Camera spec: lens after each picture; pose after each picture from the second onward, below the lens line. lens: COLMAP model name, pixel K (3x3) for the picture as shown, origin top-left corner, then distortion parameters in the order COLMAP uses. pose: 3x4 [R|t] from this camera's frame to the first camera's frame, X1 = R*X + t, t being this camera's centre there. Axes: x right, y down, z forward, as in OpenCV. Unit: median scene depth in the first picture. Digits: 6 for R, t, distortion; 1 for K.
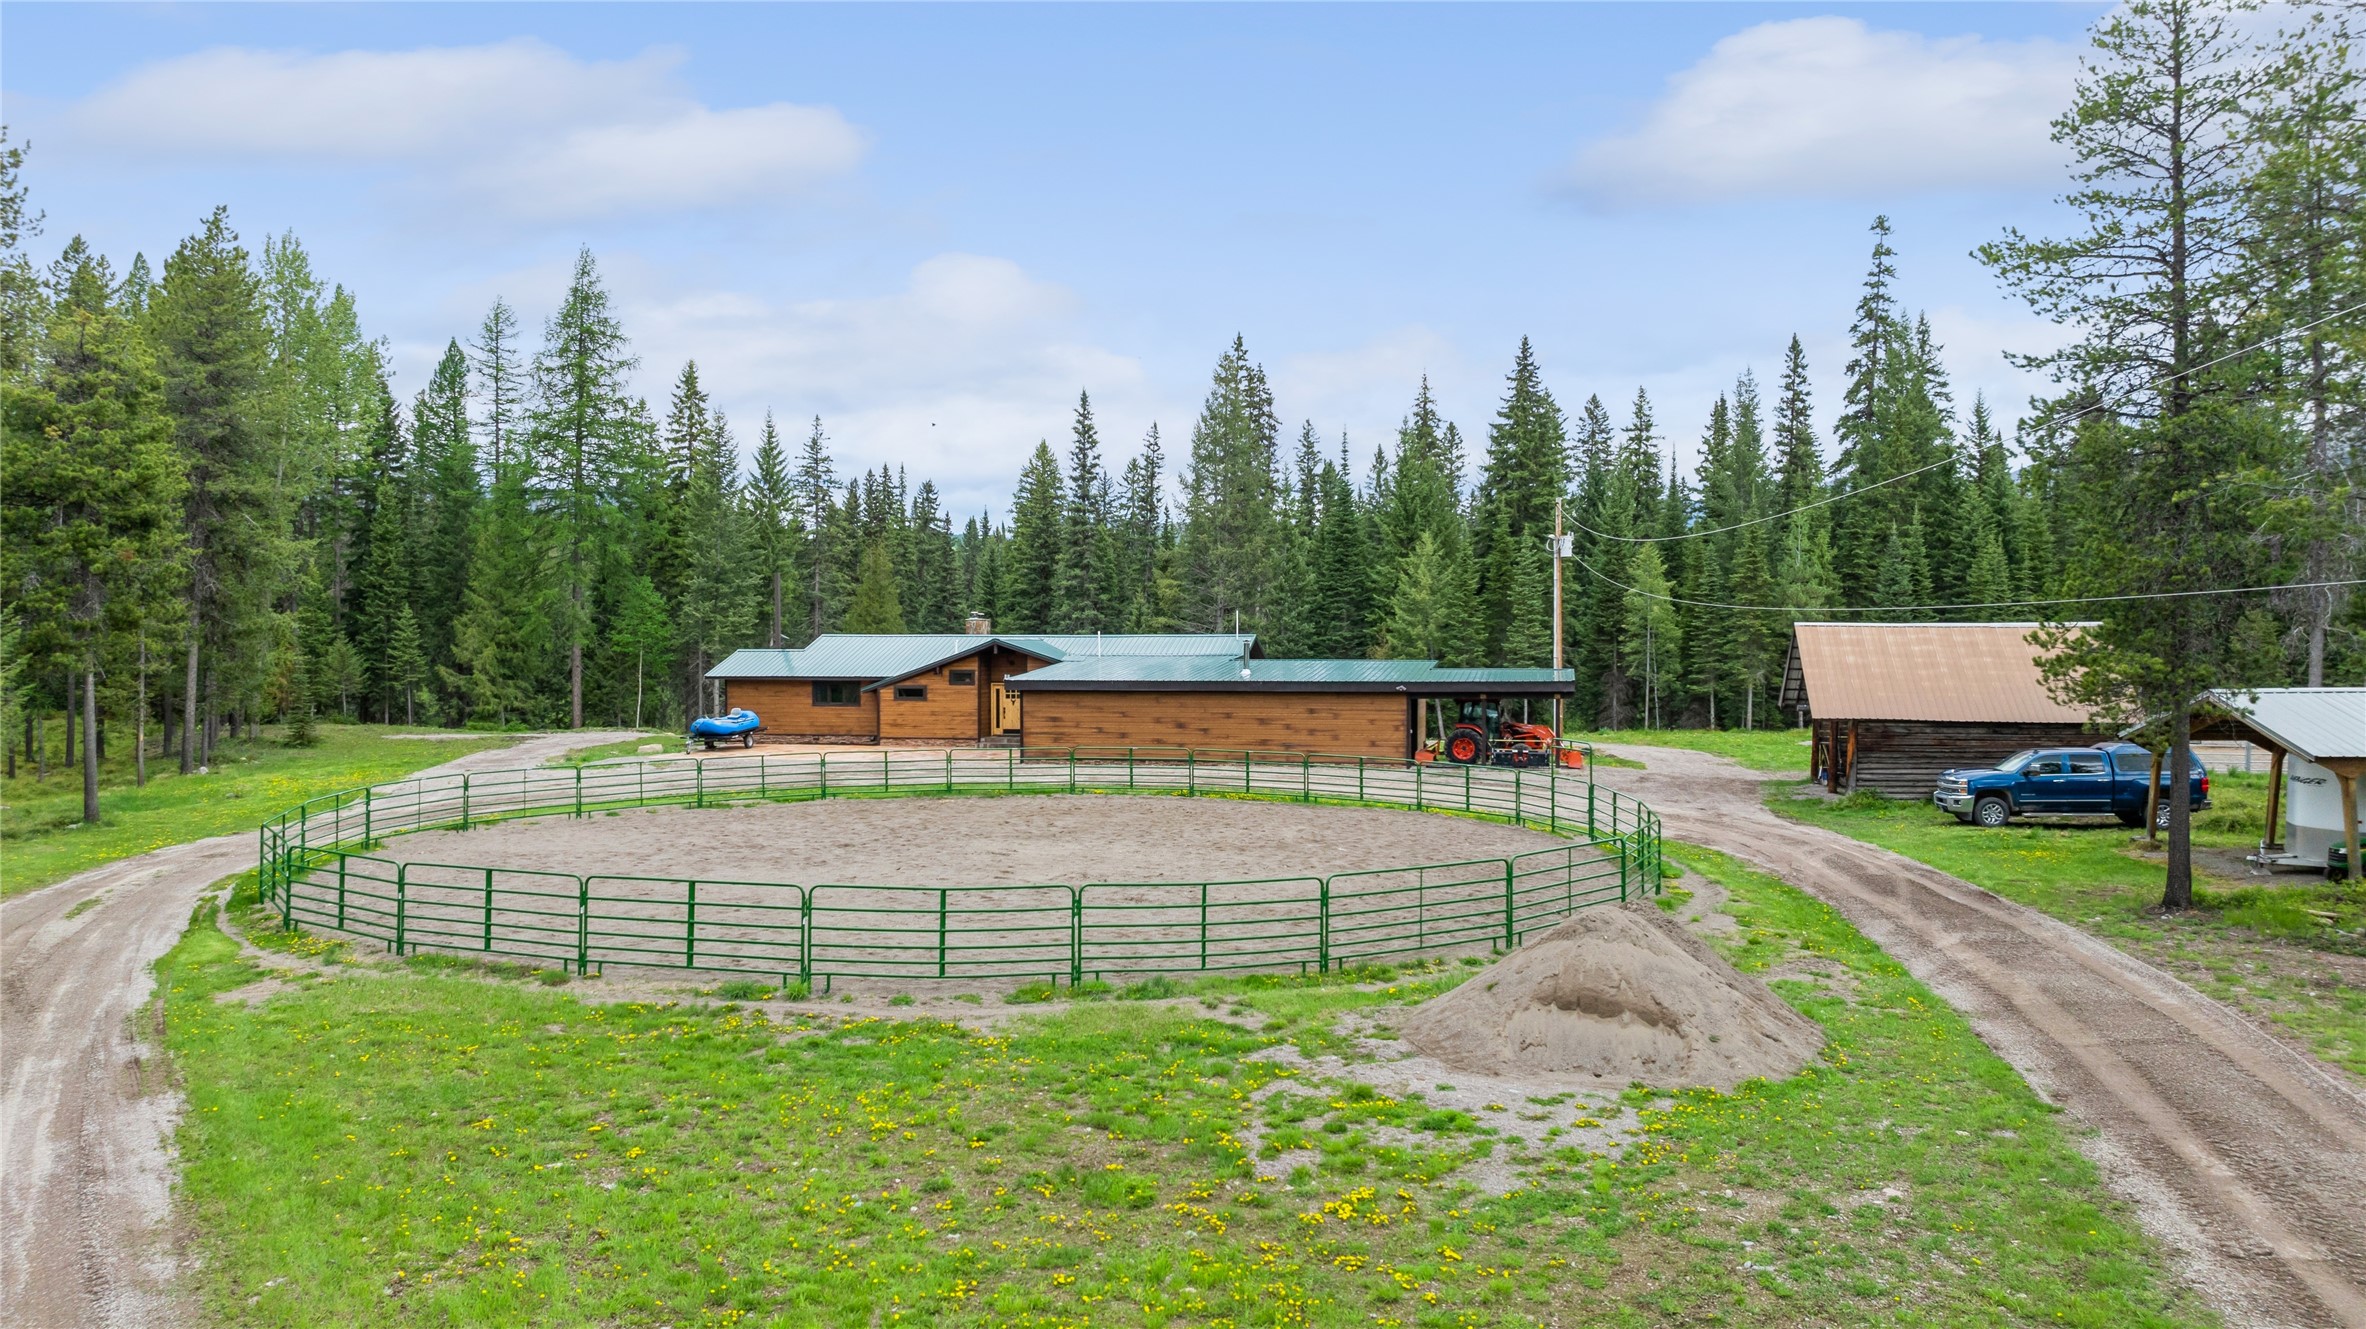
lens RADIAL K [[1708.4, 0, 1173.2], [0, 1708.4, 665.4], [0, 0, 1]] dist [-0.031209, 0.029799]
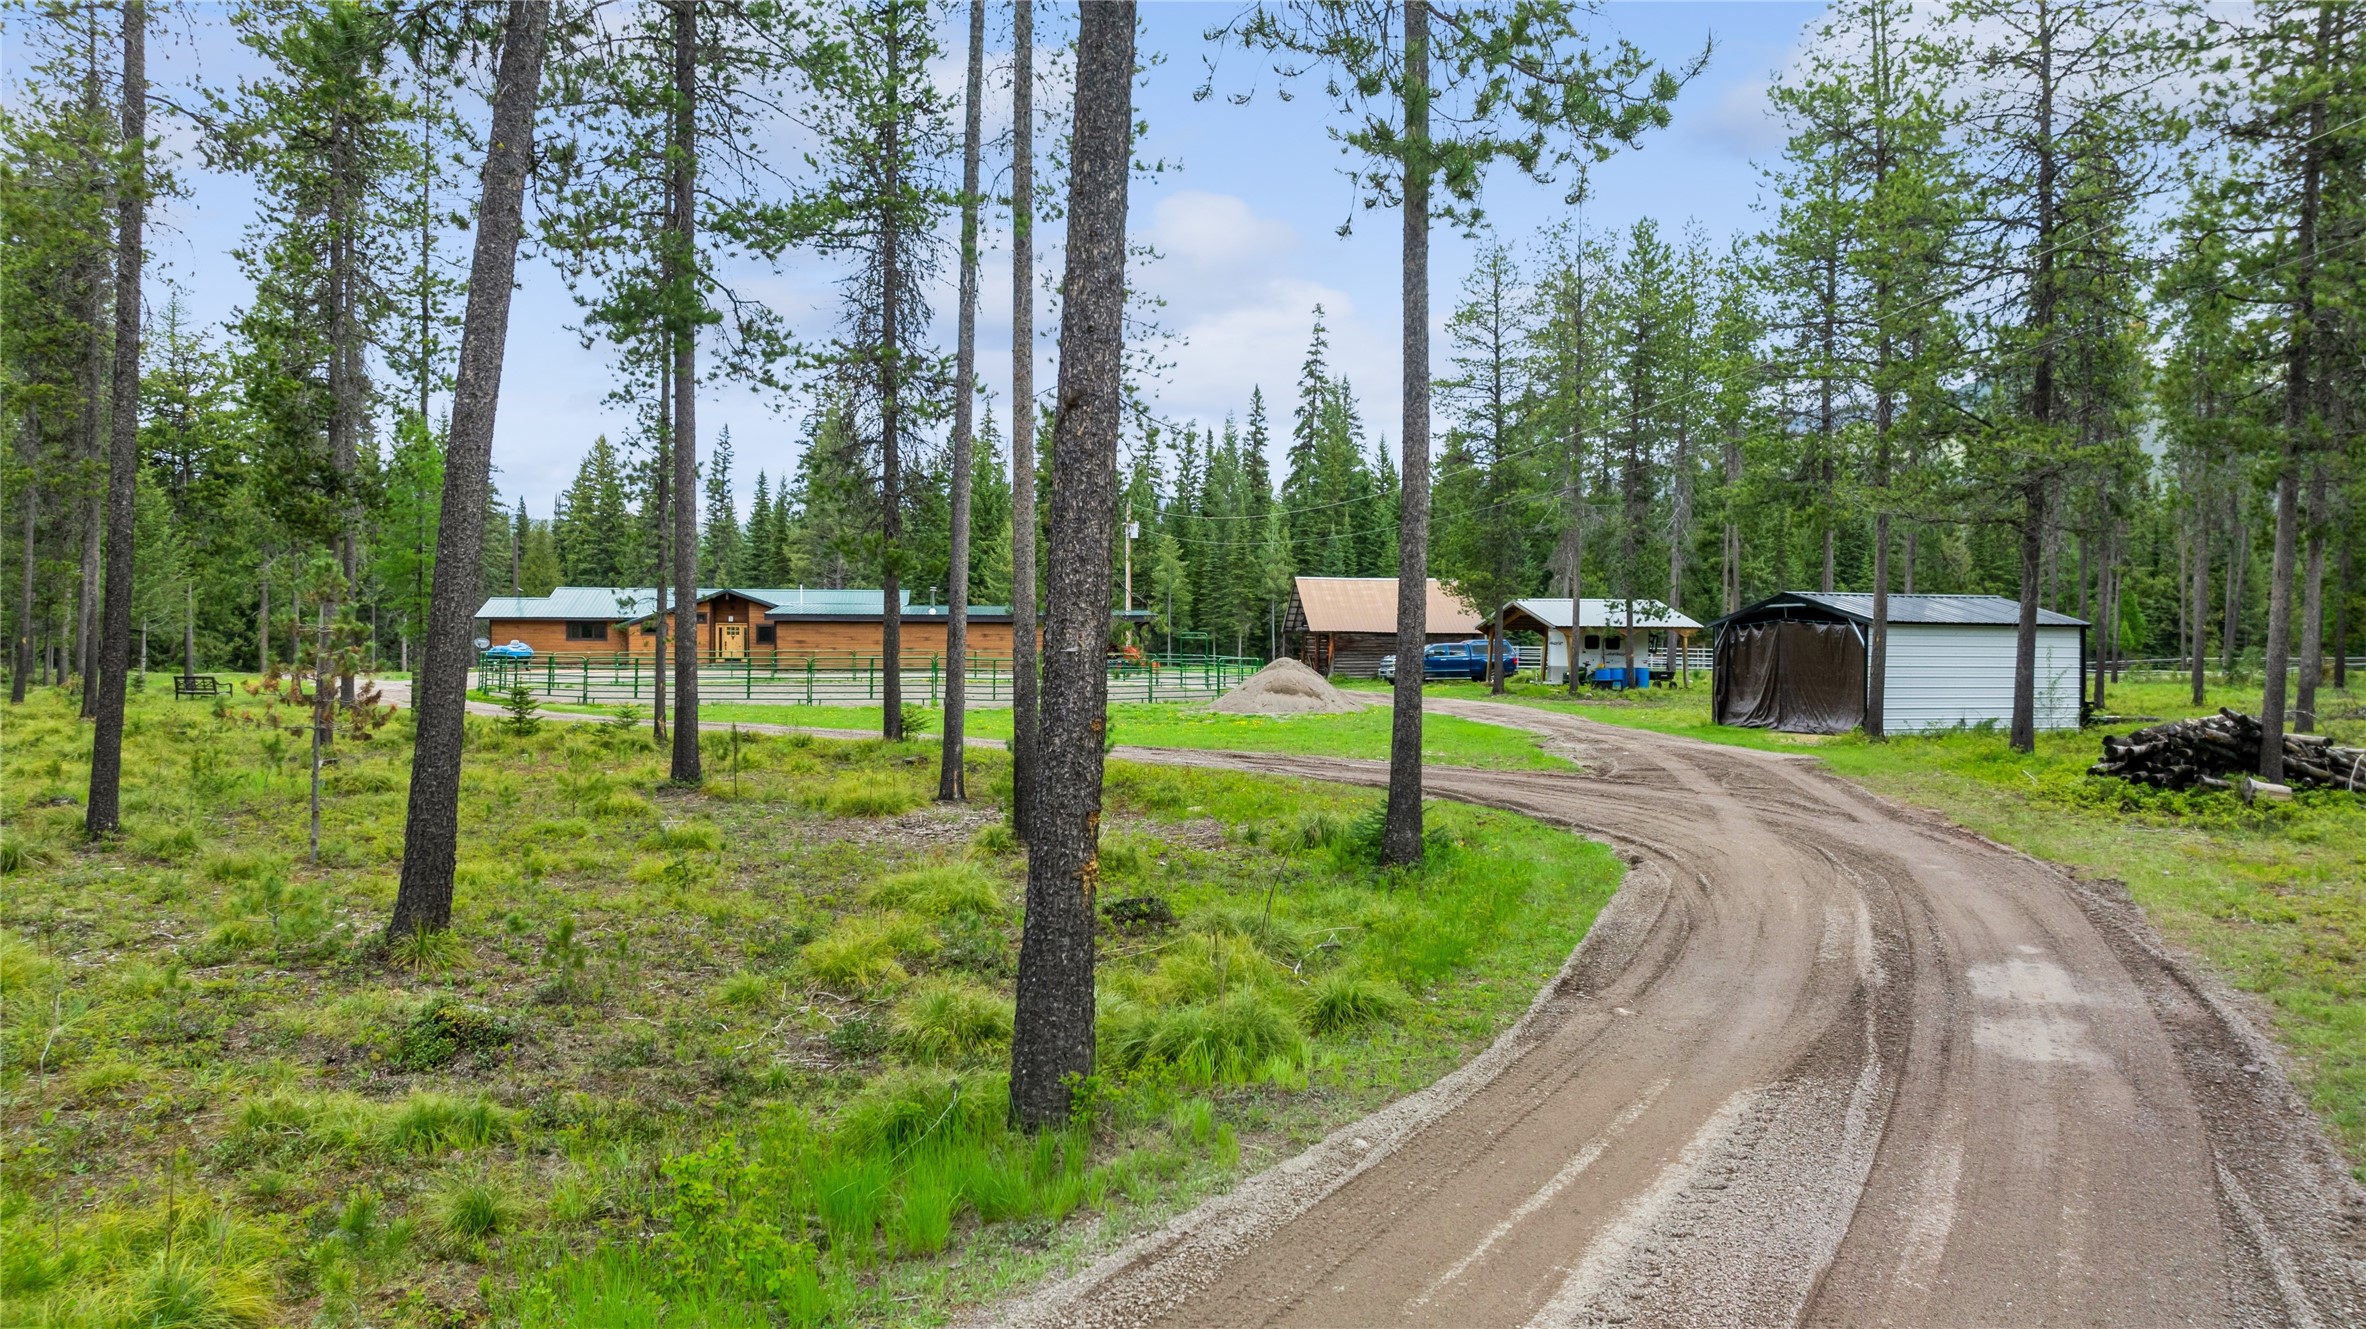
lens RADIAL K [[1708.4, 0, 1192.4], [0, 1708.4, 662.3], [0, 0, 1]] dist [-0.031209, 0.029799]
pose [[0.940579, 0.001745, 0.339570, -0.179216], [-0.000003, 0.999987, -0.005129, 0.041182], [-0.339574, 0.004823, 0.940567, -0.320050]]
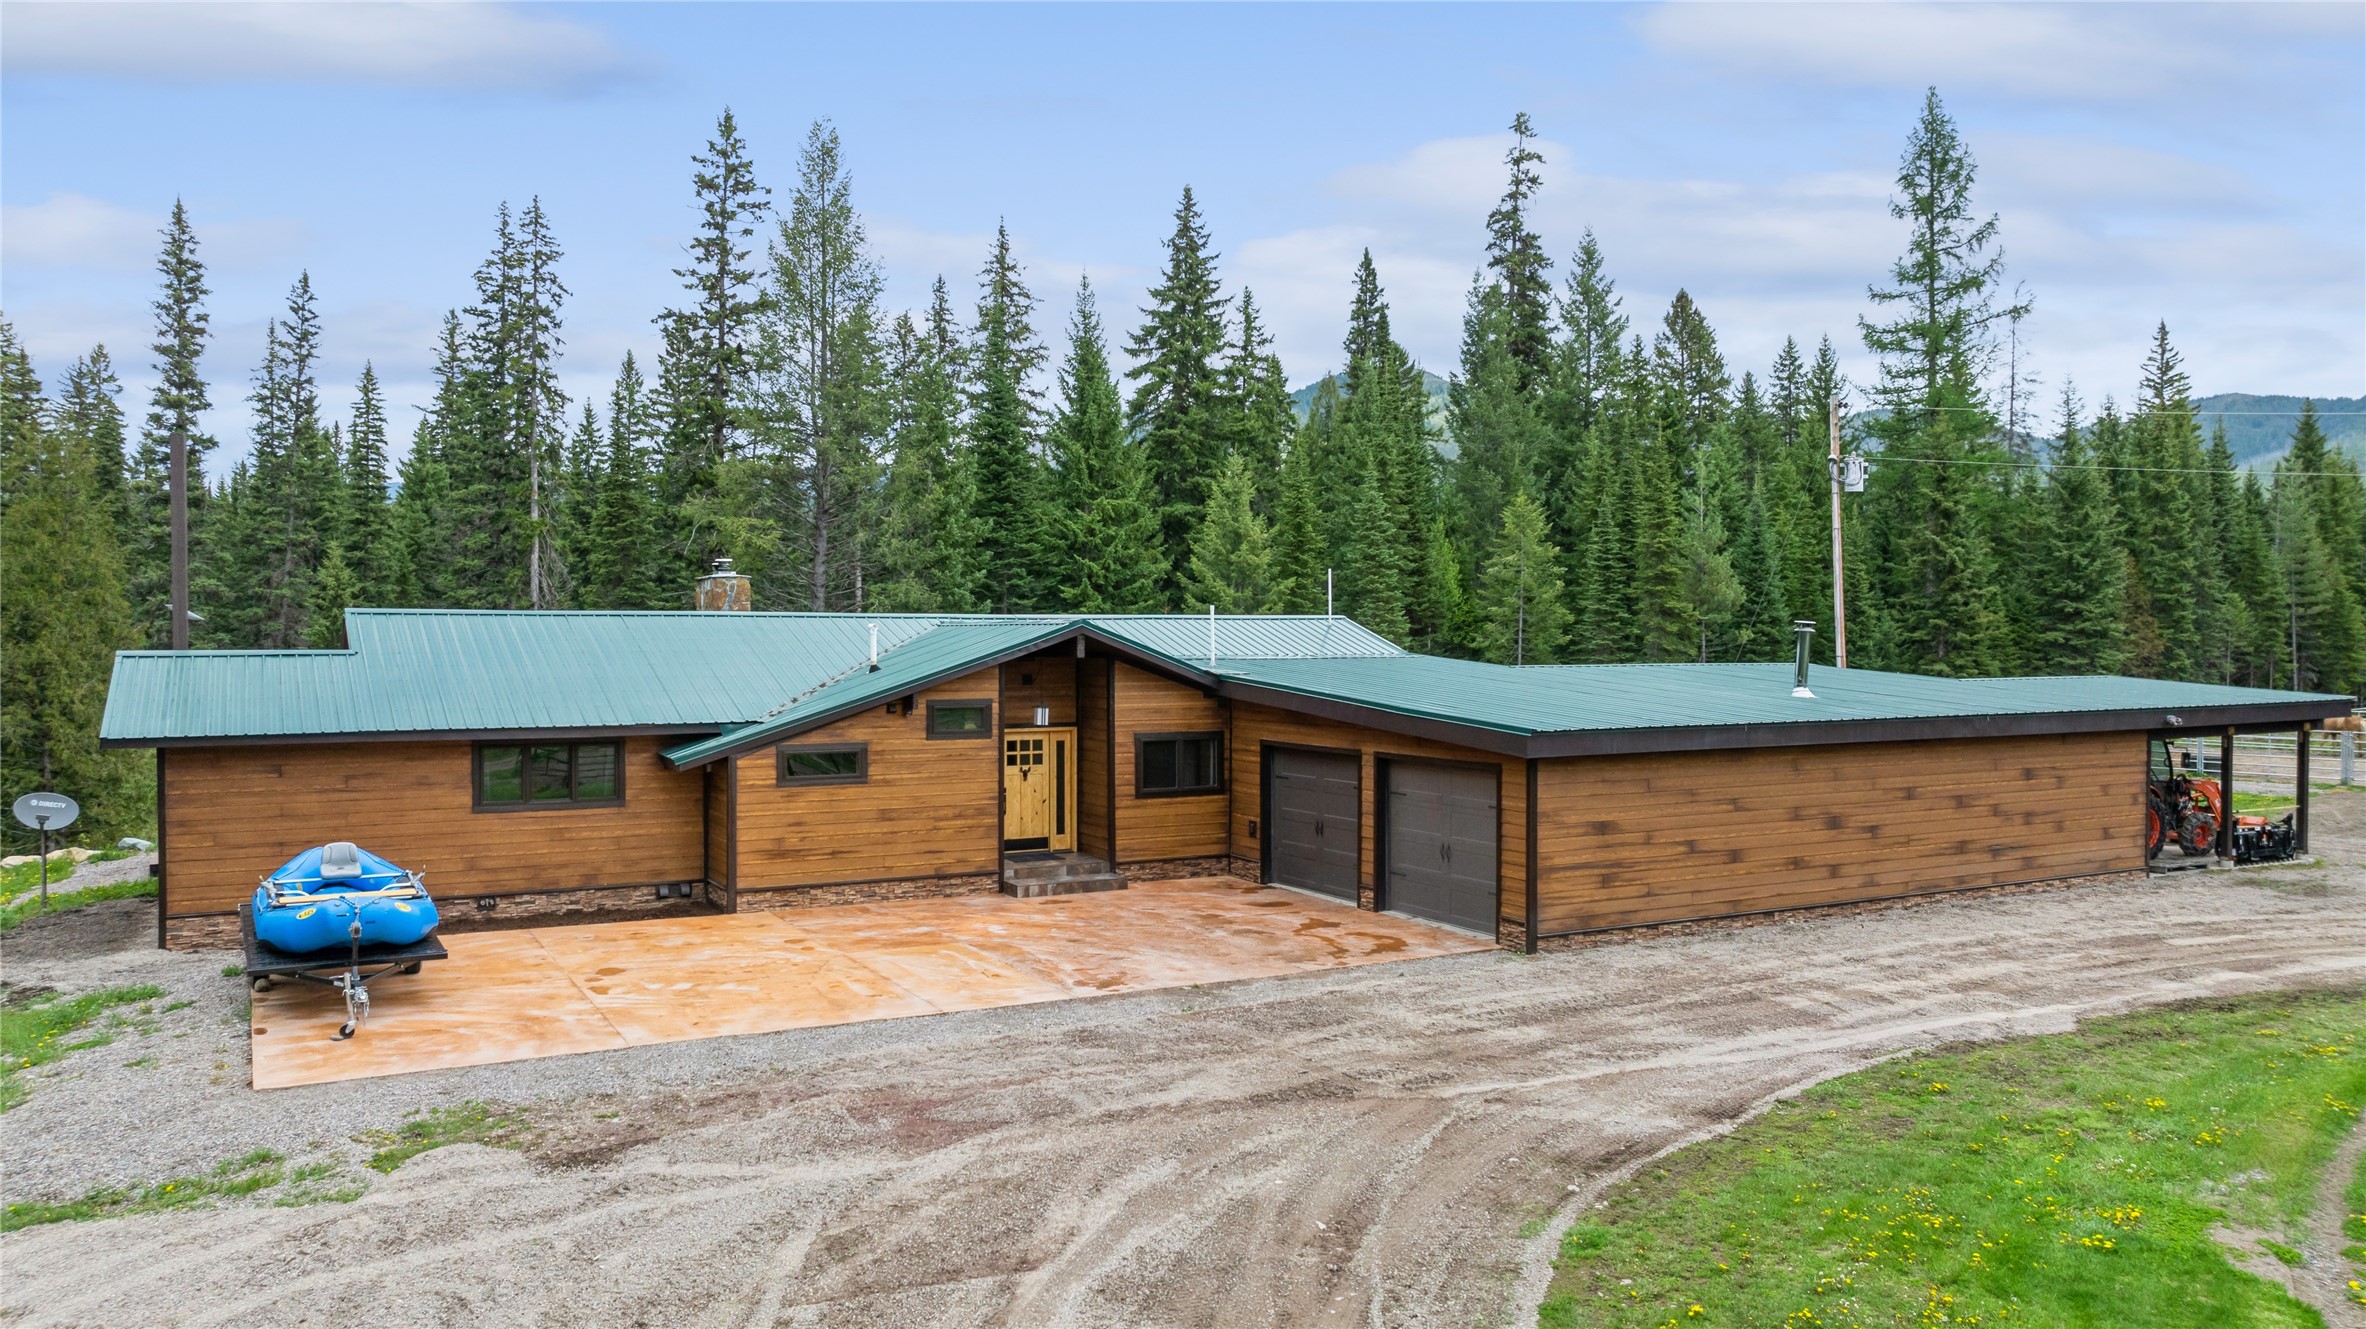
lens RADIAL K [[1708.4, 0, 1200.7], [0, 1708.4, 655.9], [0, 0, 1]] dist [-0.031209, 0.029799]
pose [[0.755510, -0.008488, 0.655082, -0.286127], [0.009356, 0.999954, 0.002167, -0.006477], [-0.655070, 0.004492, 0.755555, 0.569161]]
